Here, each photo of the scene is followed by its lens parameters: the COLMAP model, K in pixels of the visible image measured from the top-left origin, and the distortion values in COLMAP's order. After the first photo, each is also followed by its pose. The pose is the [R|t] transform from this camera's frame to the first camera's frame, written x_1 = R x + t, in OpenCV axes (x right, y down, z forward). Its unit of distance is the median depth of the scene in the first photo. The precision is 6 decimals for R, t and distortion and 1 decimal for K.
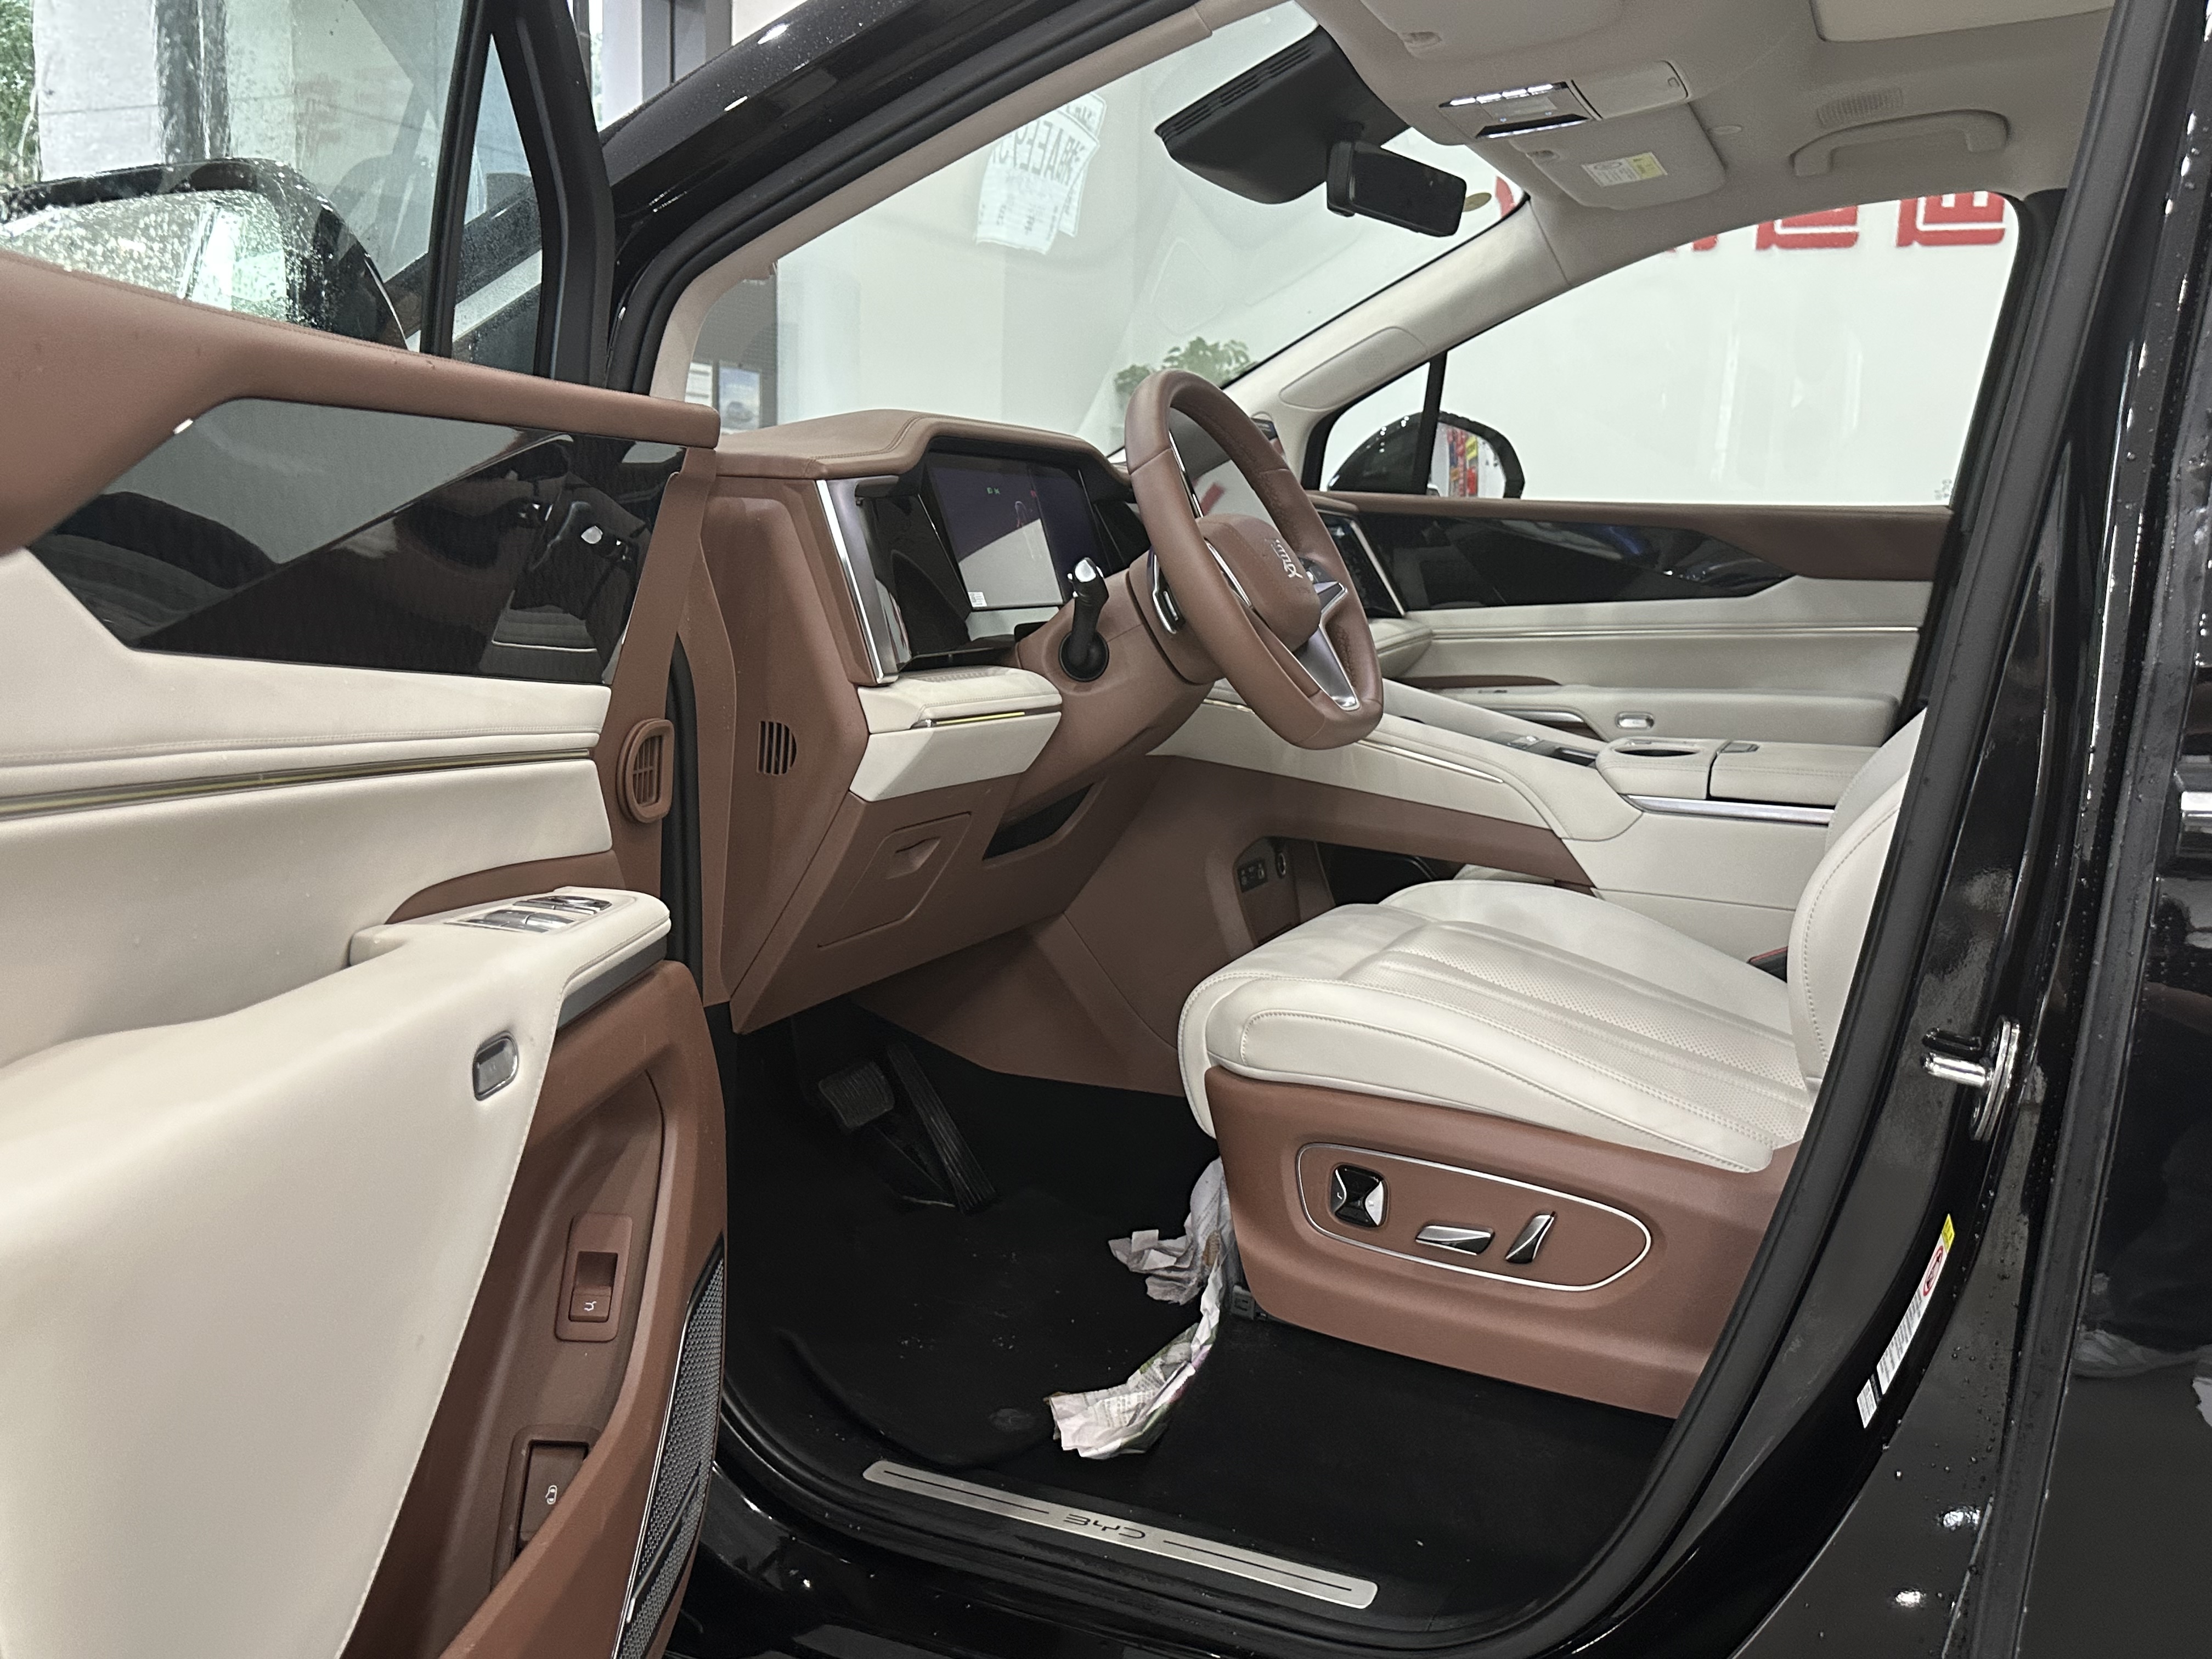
lens RADIAL K [[1862.8, 0, 1109.2], [0, 1862.8, 837.4], [0, 0, 1]] dist [0.062089, -0.091791]
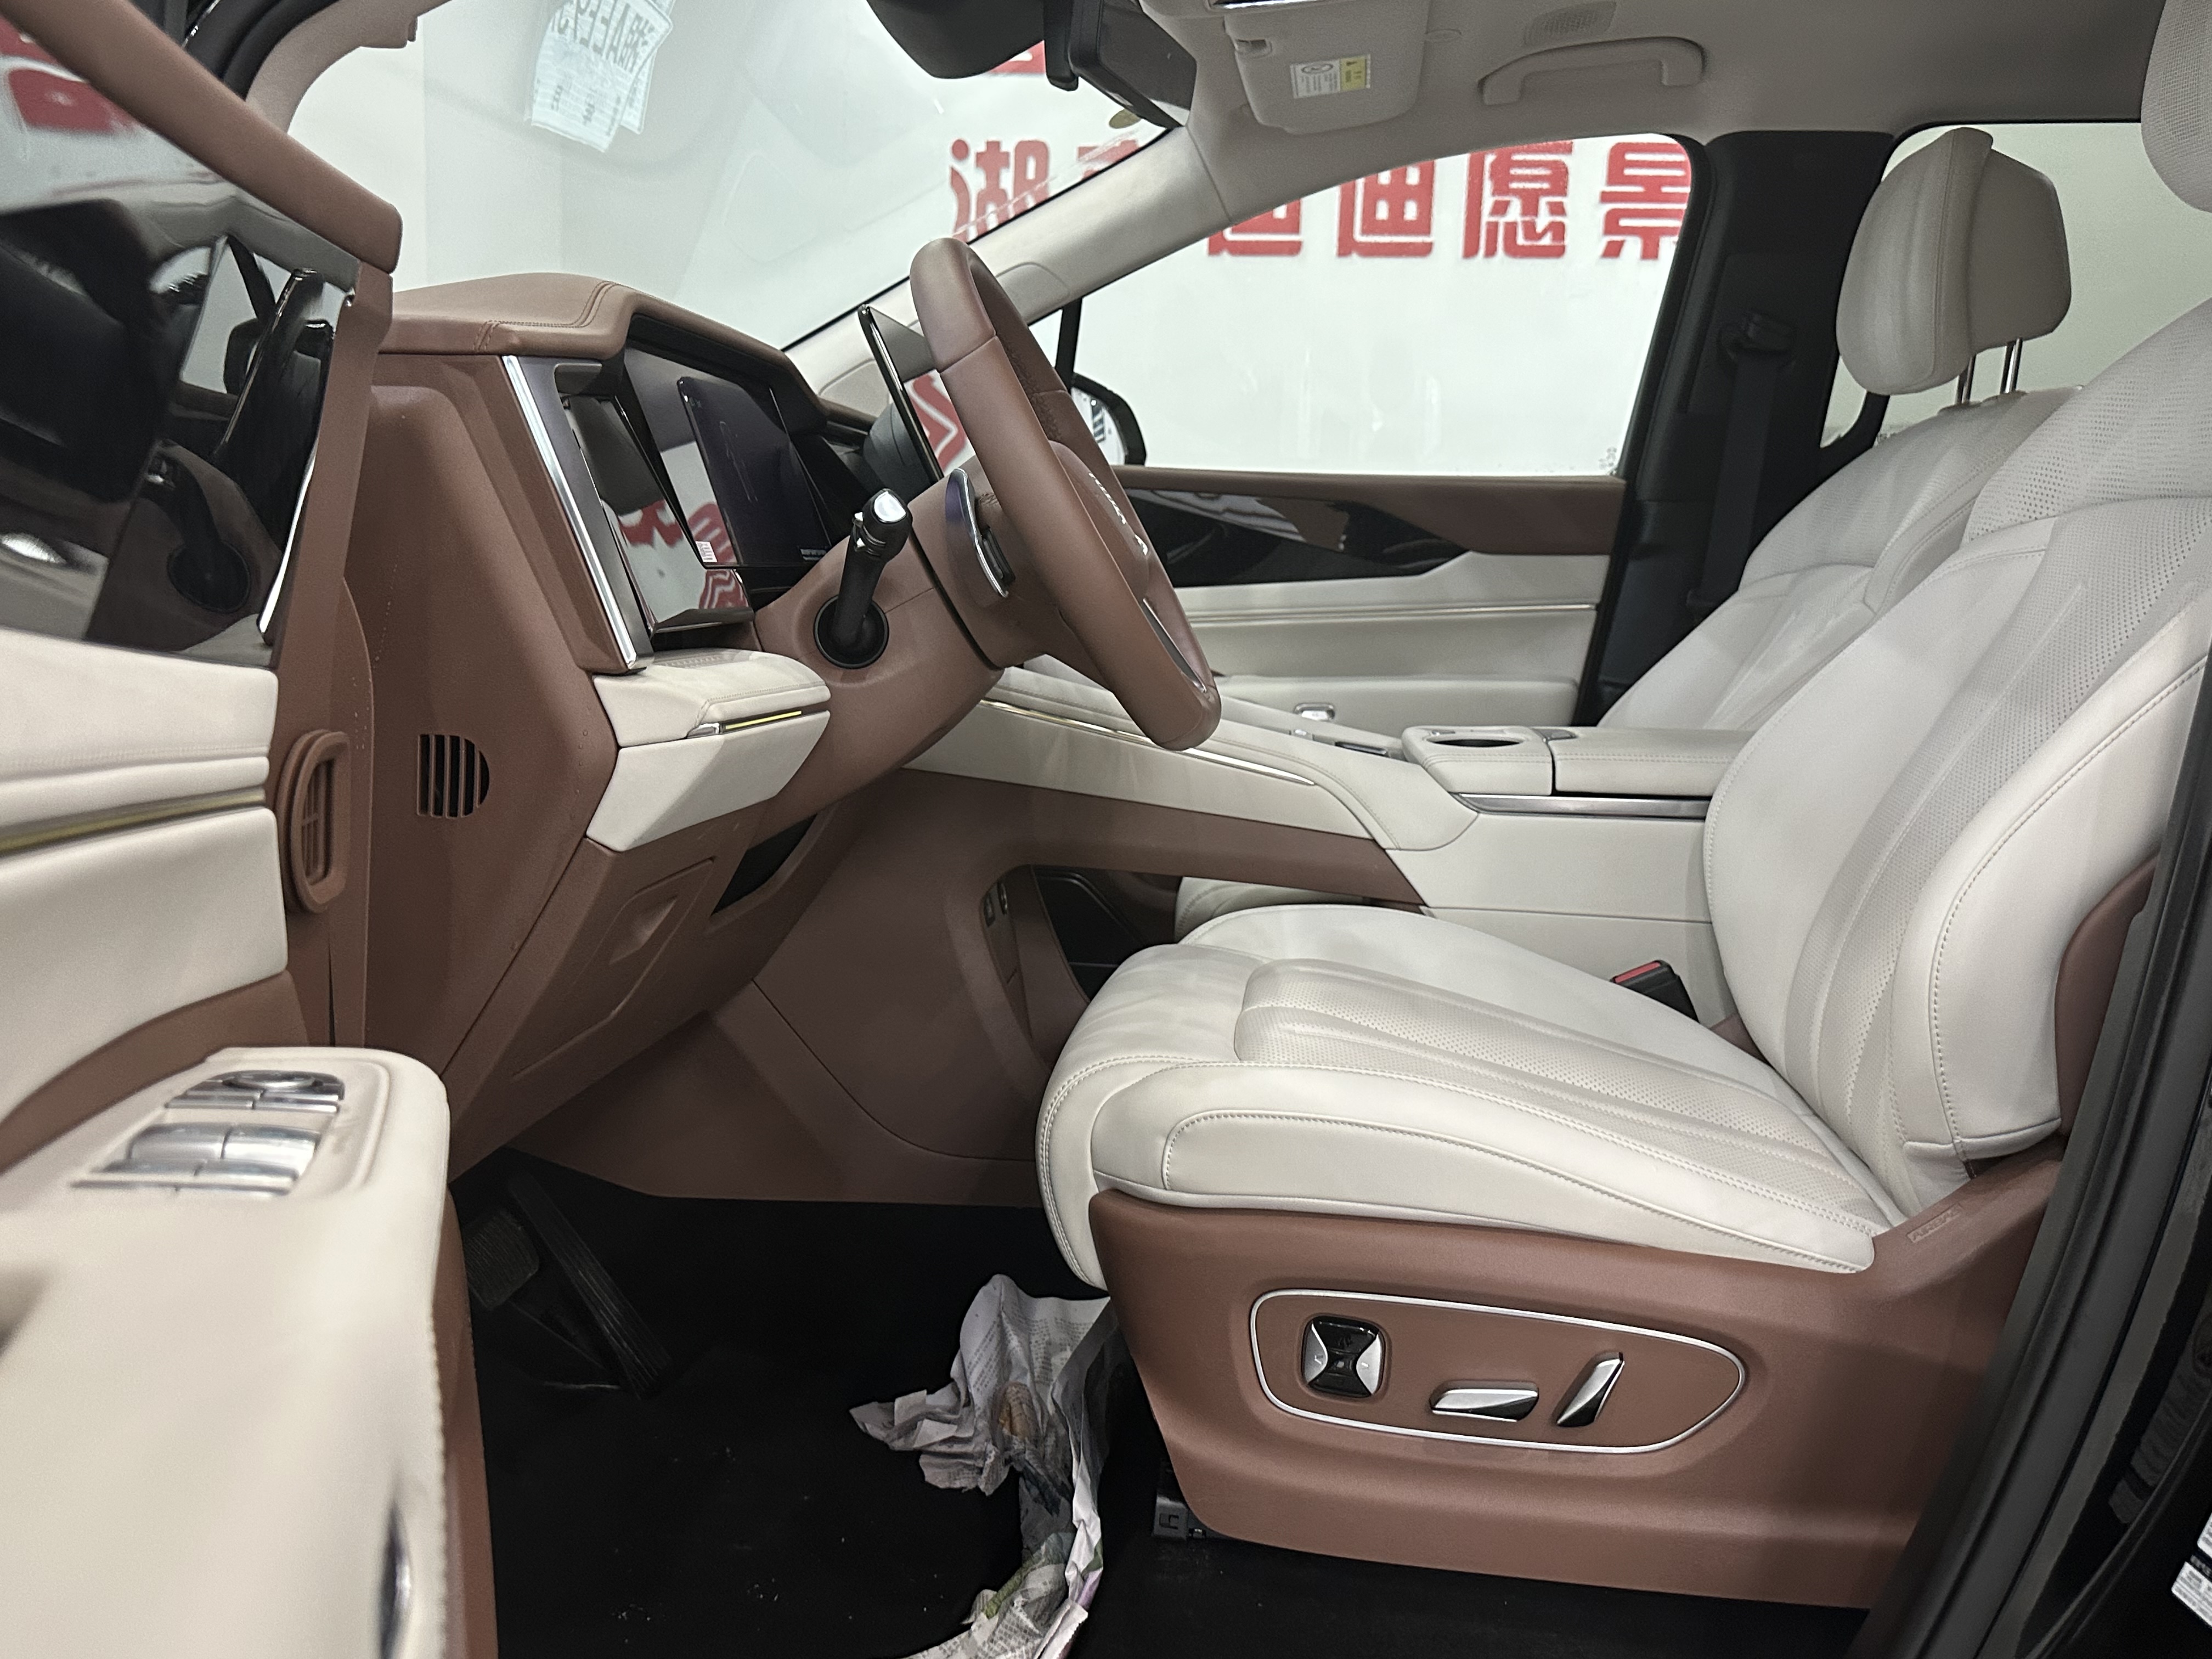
lens RADIAL K [[1862.8, 0, 1103.7], [0, 1862.8, 832.1], [0, 0, 1]] dist [0.062089, -0.091791]
pose [[0.954105, -0.051069, 0.295085, -0.130891], [0.054423, 0.998513, -0.003158, -0.012027], [-0.294485, 0.019072, 0.955466, 0.268457]]
